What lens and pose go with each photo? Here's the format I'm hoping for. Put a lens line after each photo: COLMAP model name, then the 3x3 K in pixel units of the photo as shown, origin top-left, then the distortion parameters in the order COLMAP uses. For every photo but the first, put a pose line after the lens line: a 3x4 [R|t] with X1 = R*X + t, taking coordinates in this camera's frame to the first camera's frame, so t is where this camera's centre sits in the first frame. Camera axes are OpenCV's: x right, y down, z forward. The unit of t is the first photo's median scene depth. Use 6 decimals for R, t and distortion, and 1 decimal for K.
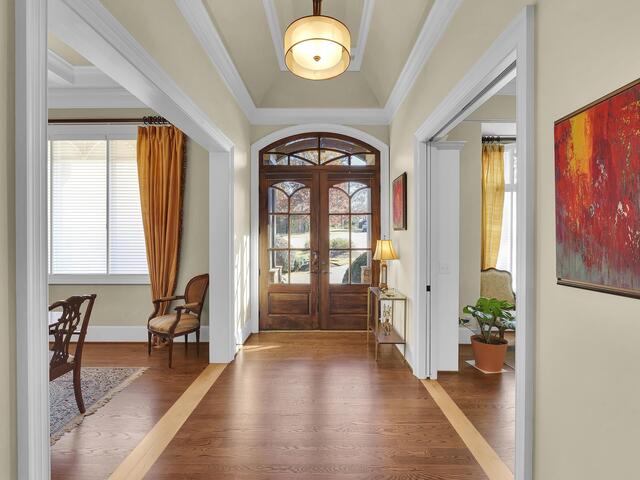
lens RADIAL K [[312.1, 0, 321.2], [0, 312.1, 239.8], [0, 0, 1]] dist [-0.010472, 0.000727]
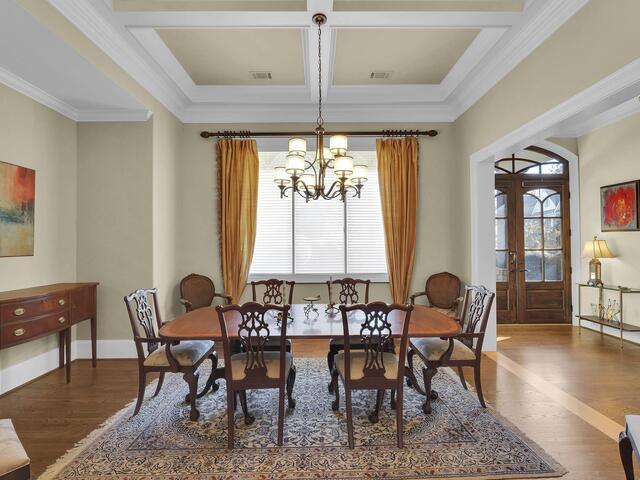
lens RADIAL K [[312.1, 0, 321.0], [0, 312.1, 244.0], [0, 0, 1]] dist [-0.010472, 0.000727]
pose [[0.999858, -0.010050, 0.013521, -0.711256], [0.010326, 0.999737, -0.020472, 0.024907], [-0.013312, 0.020609, 0.999699, -0.085193]]
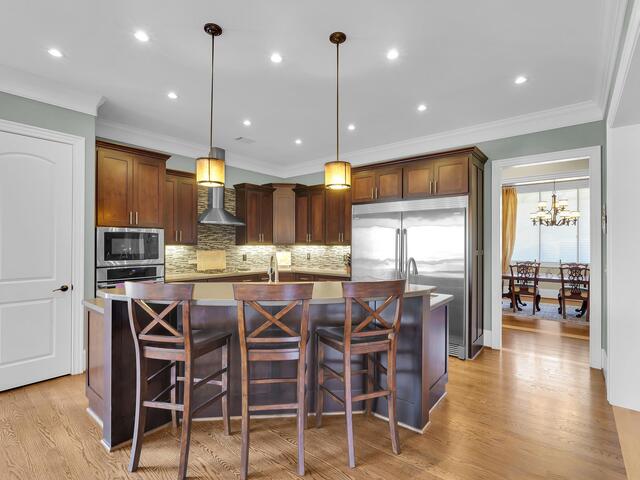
lens RADIAL K [[312.1, 0, 326.9], [0, 312.1, 242.6], [0, 0, 1]] dist [-0.010472, 0.000727]
pose [[0.786814, -0.000180, -0.617190, -0.644626], [-0.005257, 0.999962, -0.006993, 0.013976], [0.617168, 0.008747, 0.786783, -1.209080]]
